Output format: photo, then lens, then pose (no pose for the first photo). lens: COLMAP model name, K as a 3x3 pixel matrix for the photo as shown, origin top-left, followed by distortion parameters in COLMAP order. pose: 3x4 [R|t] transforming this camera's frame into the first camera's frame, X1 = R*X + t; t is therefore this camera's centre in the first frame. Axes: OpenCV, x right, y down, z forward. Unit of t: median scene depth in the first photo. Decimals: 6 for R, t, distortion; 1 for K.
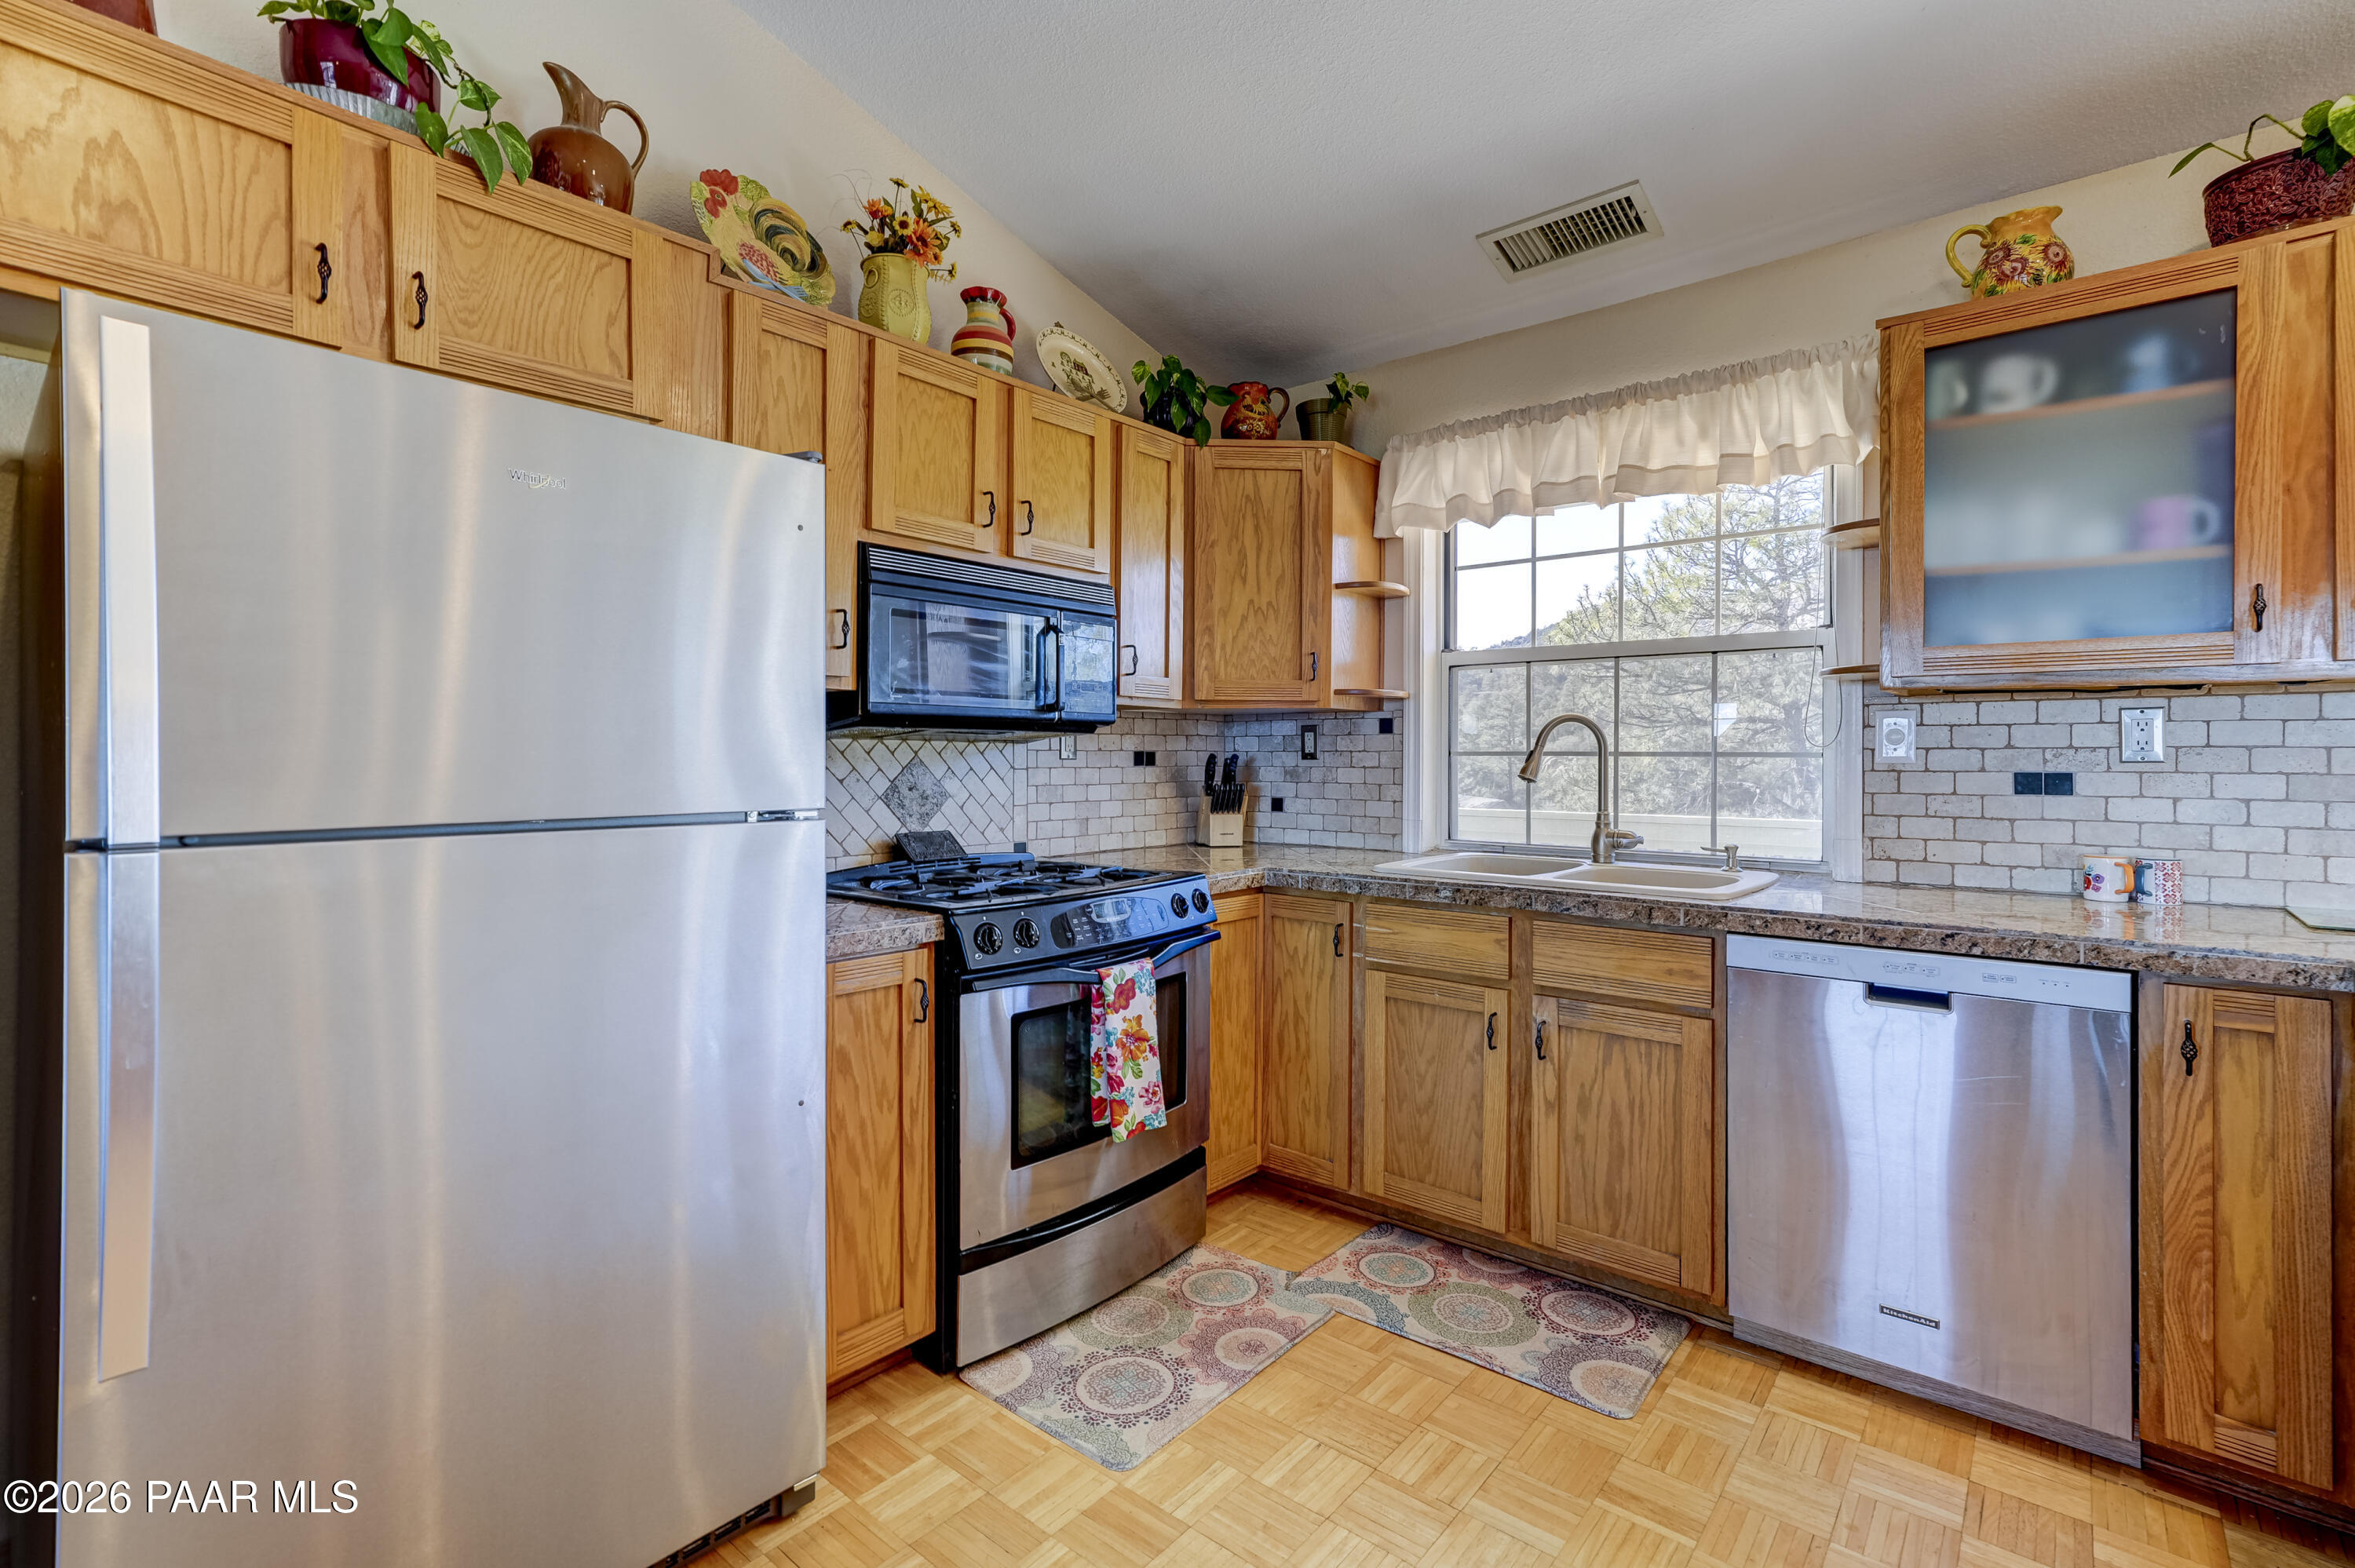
lens RADIAL K [[1075.3, 0, 1172.4], [0, 1075.3, 757.1], [0, 0, 1]] dist [-0.011785, 0.009632]
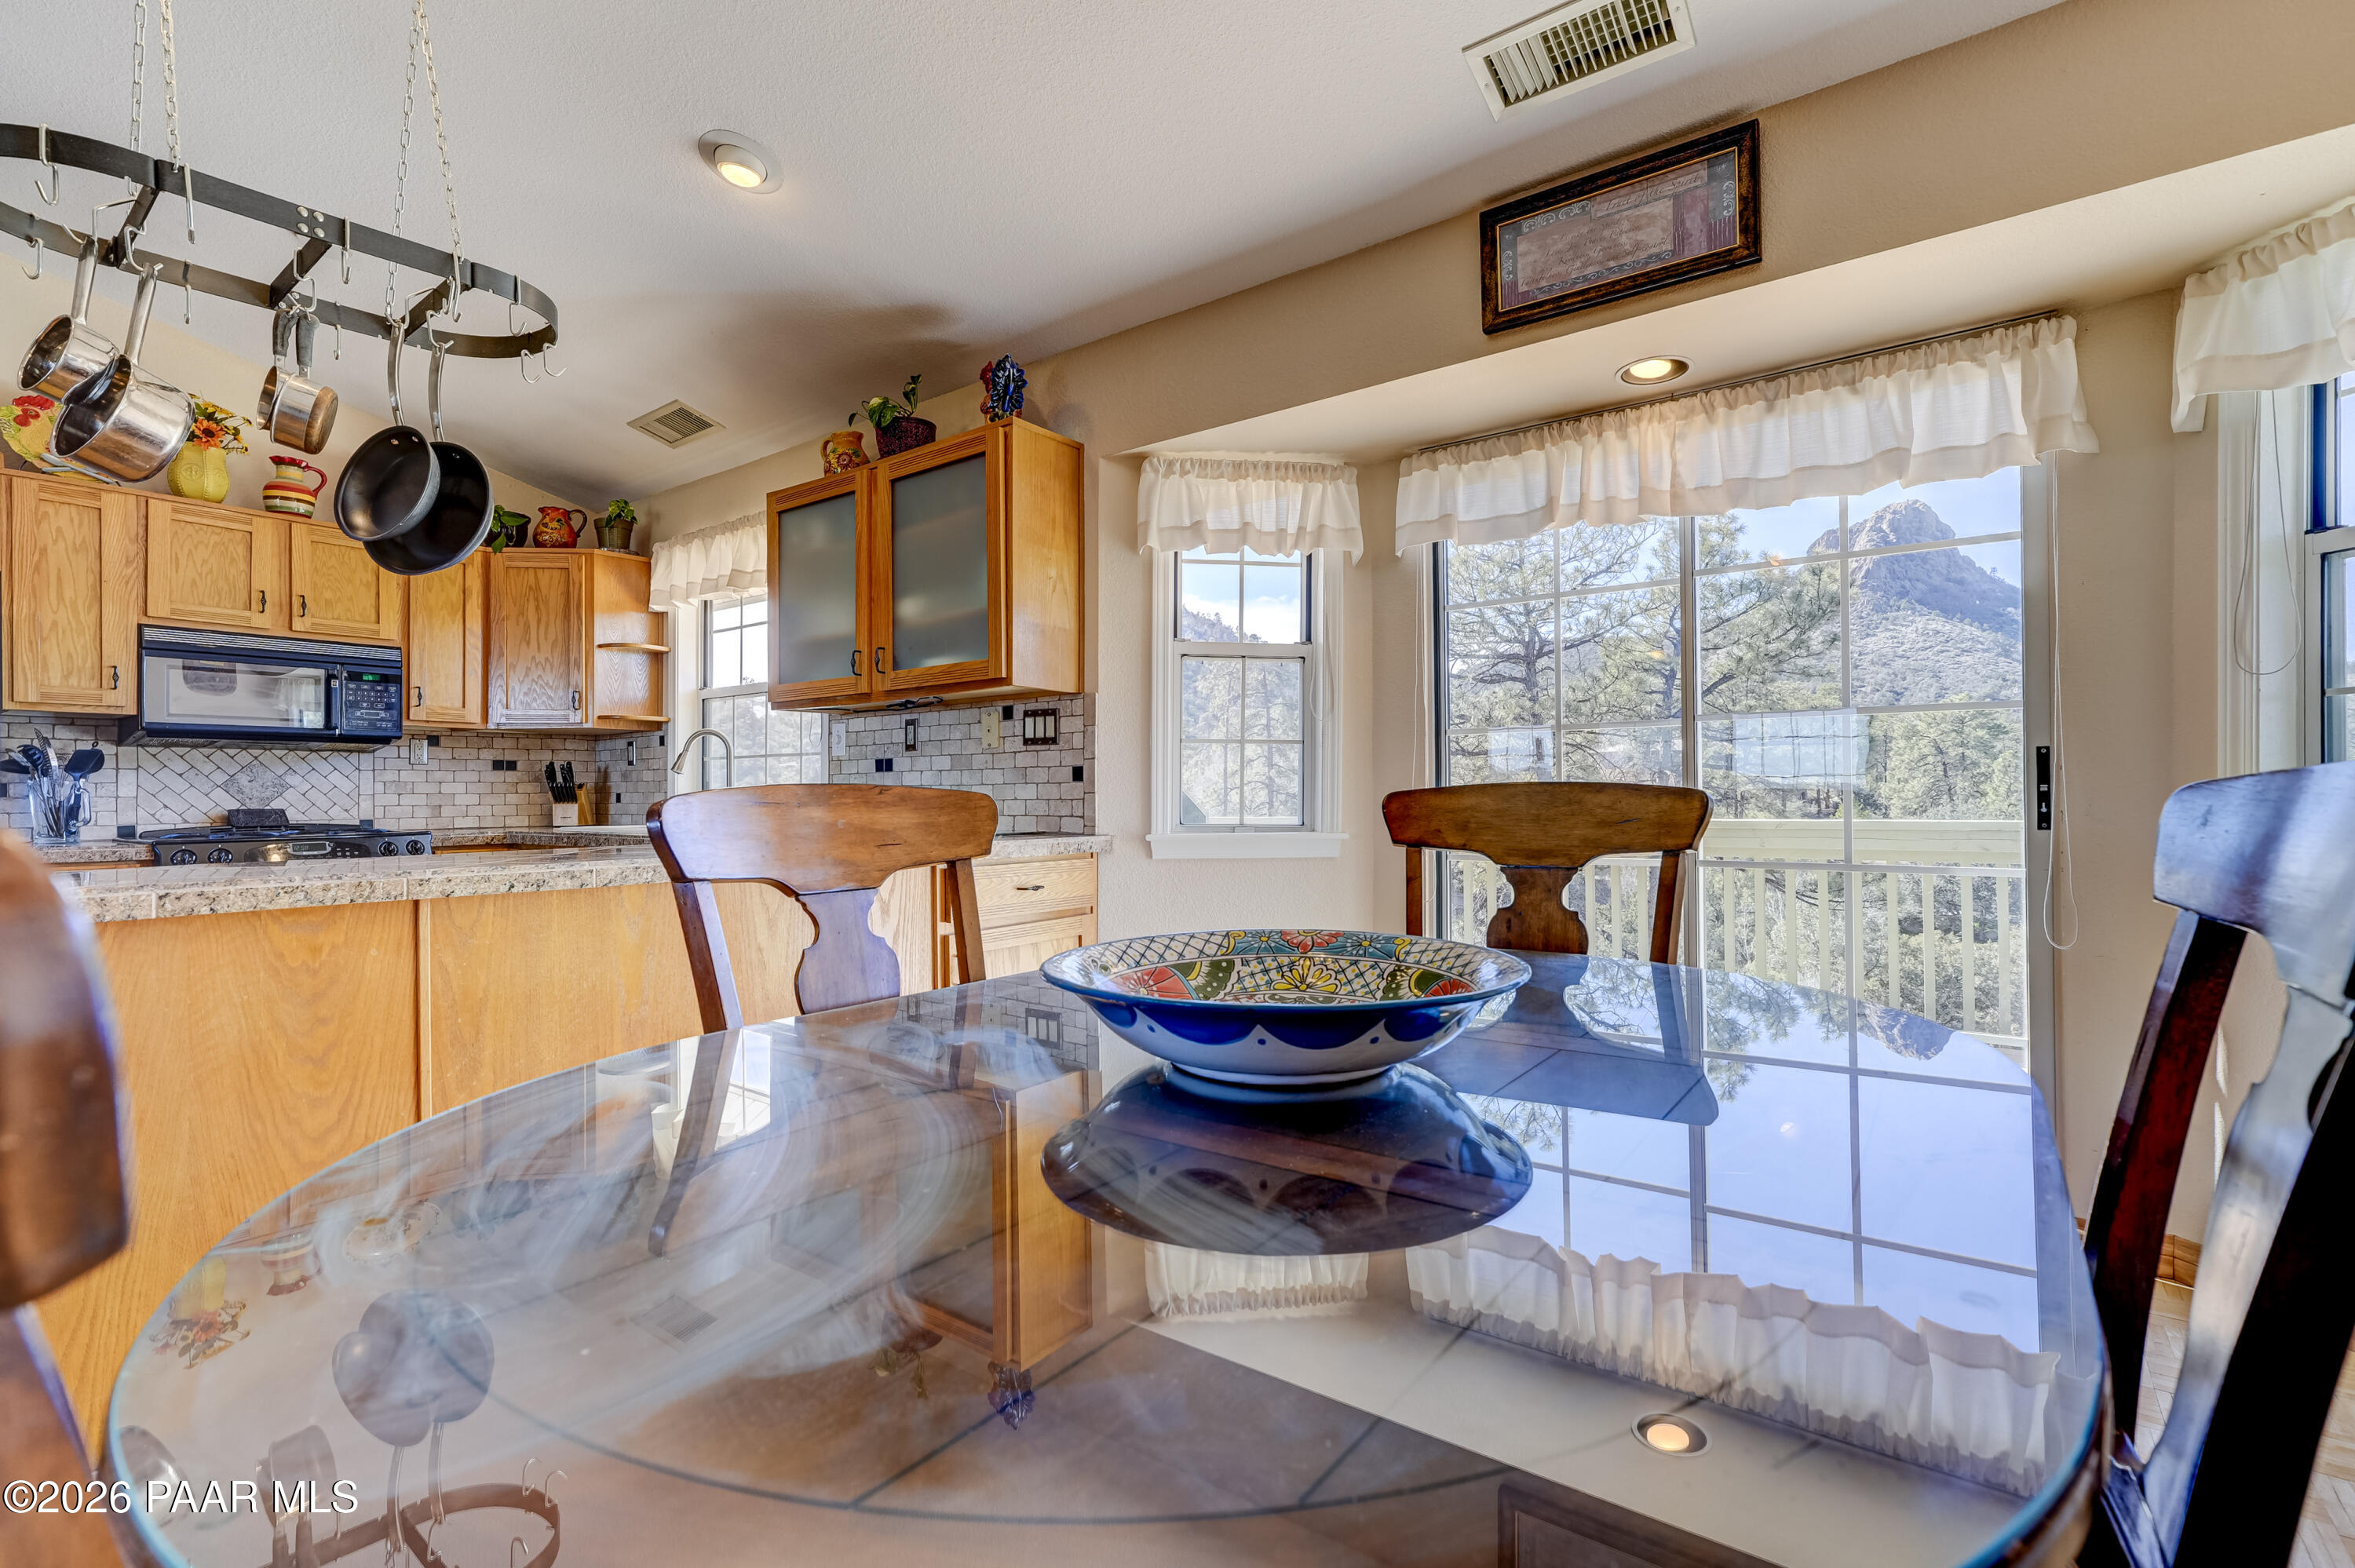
lens RADIAL K [[1075.3, 0, 1183.2], [0, 1075.3, 782.7], [0, 0, 1]] dist [-0.011785, 0.009632]
pose [[0.997846, -0.010032, 0.064832, 1.016227], [0.010966, 0.999841, -0.014057, 0.070413], [-0.064681, 0.014738, 0.997797, -0.625279]]
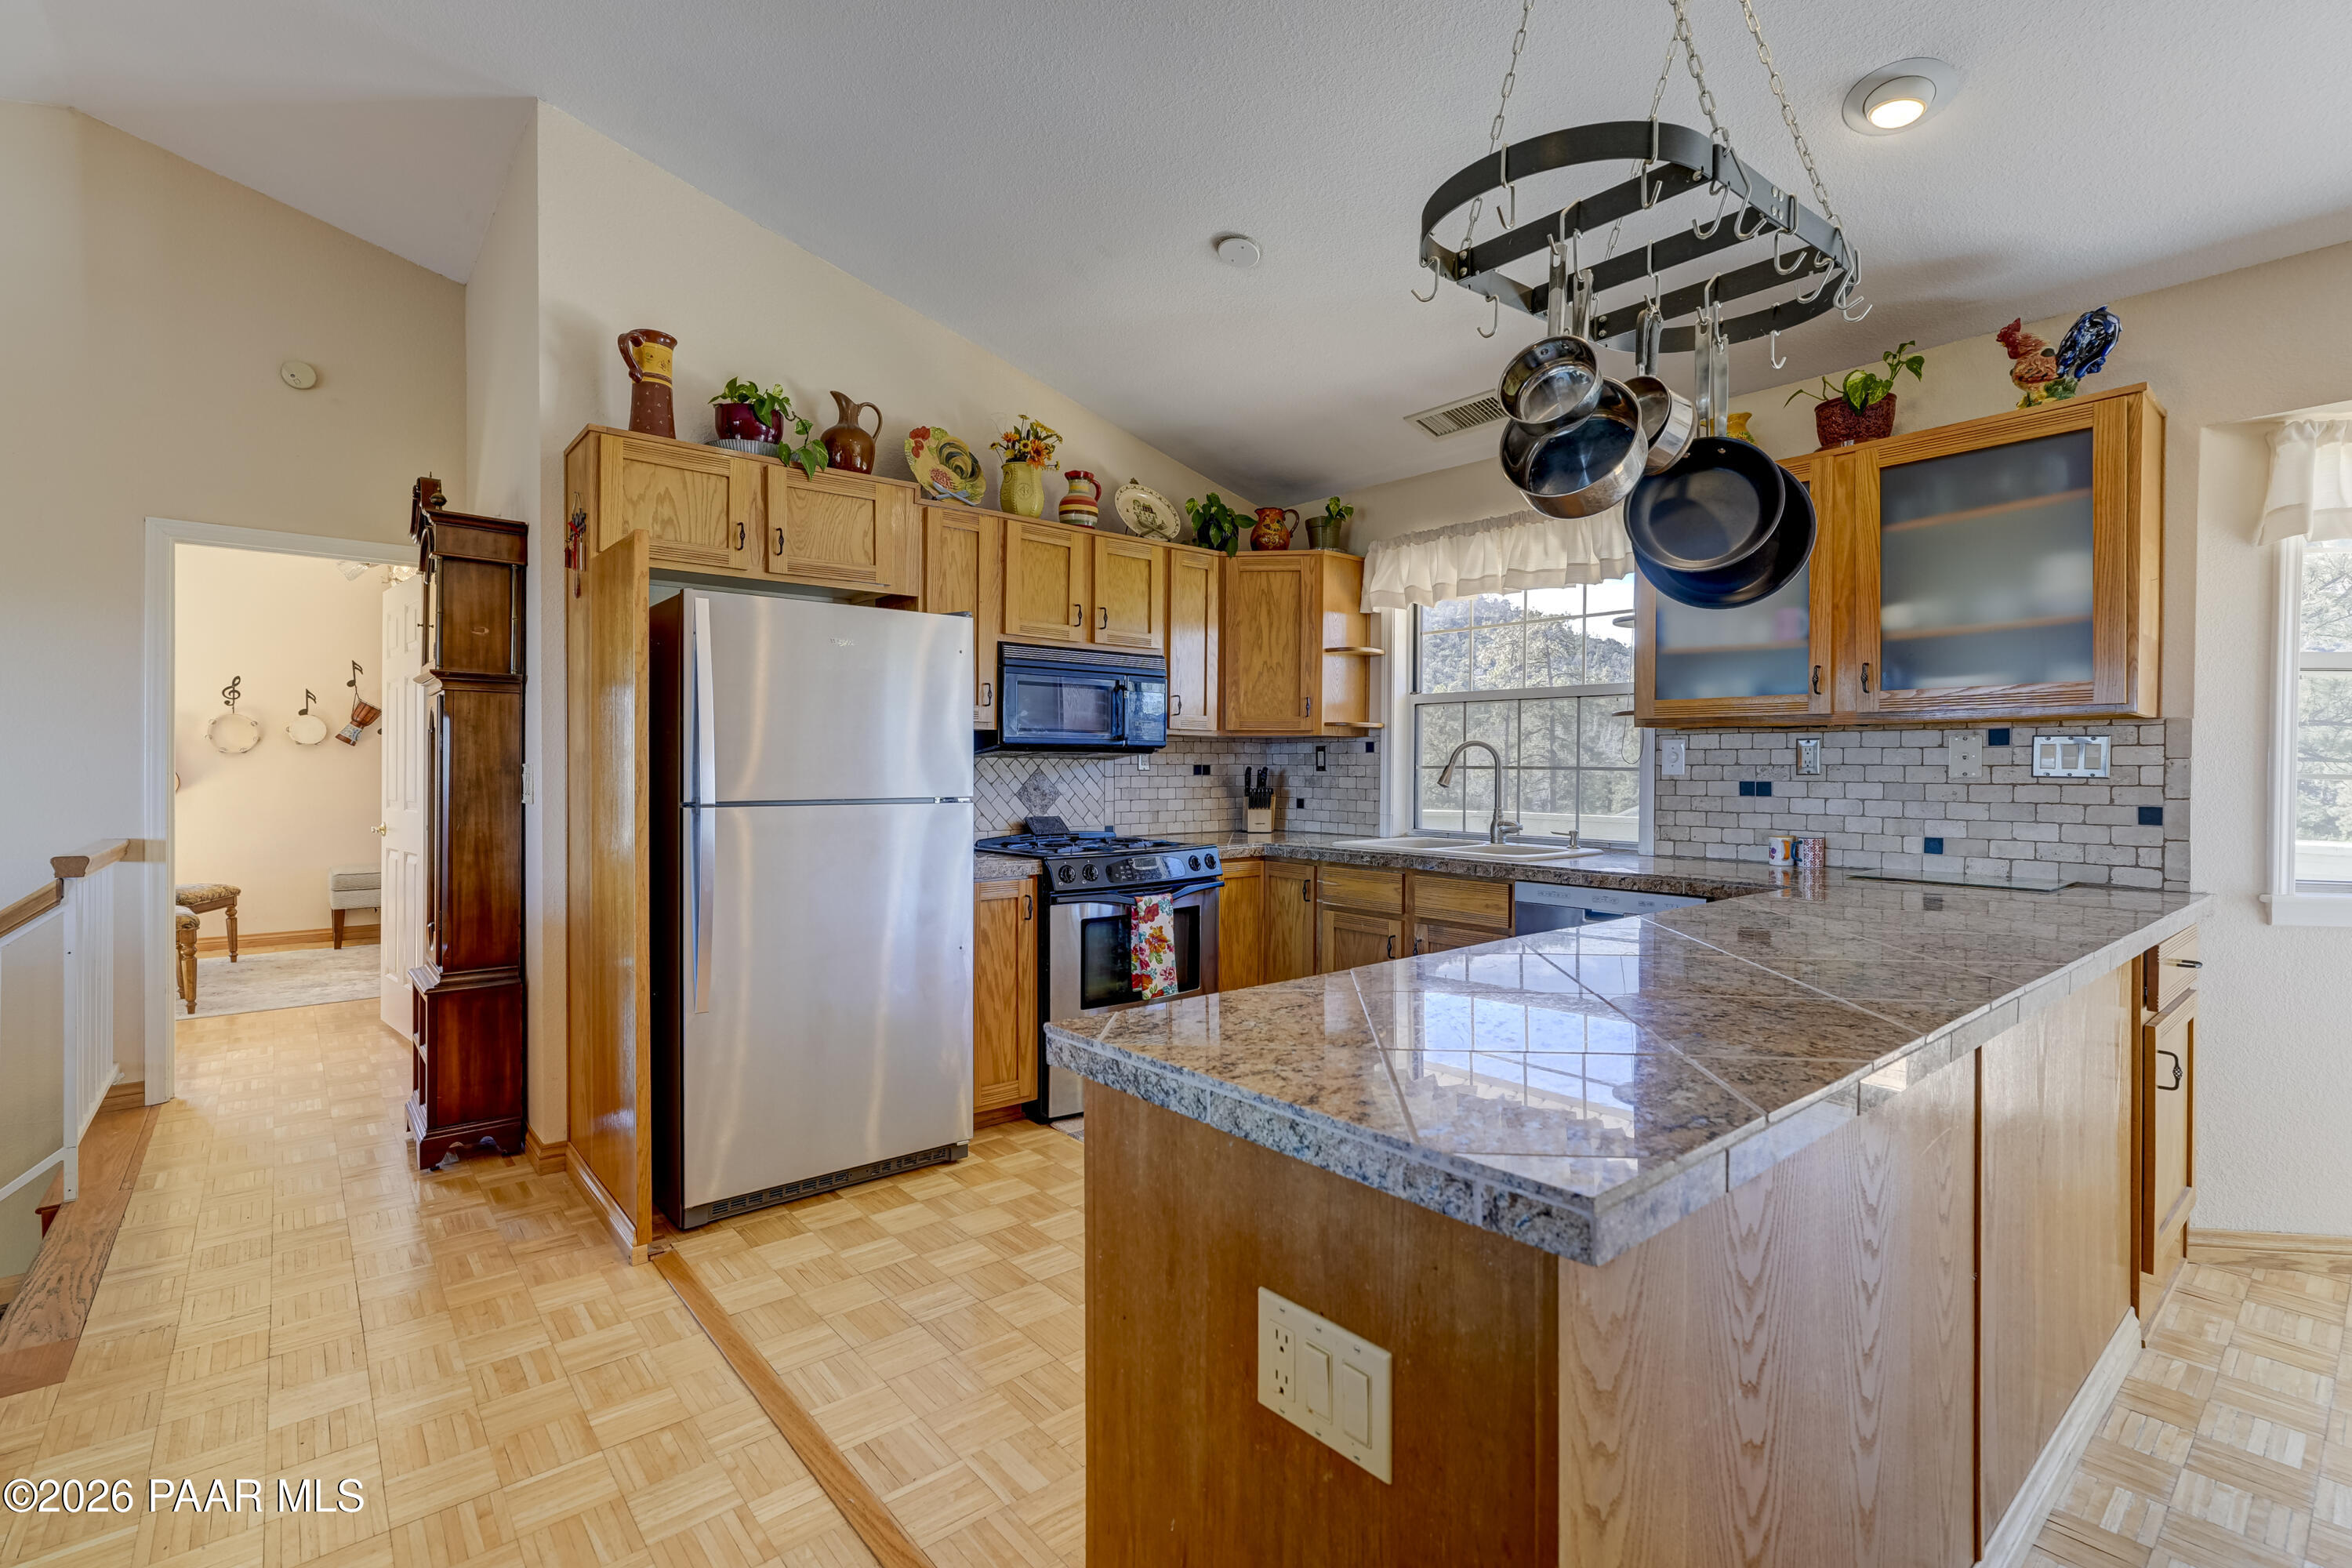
lens RADIAL K [[1074.1, 0, 1173.2], [0, 1074.1, 775.2], [0, 0, 1]] dist [-0.011785, 0.009632]
pose [[0.986940, 0.003615, -0.161048, 0.215233], [-0.002412, 0.999968, 0.007664, -0.003365], [0.161070, -0.007175, 0.986917, -0.532058]]
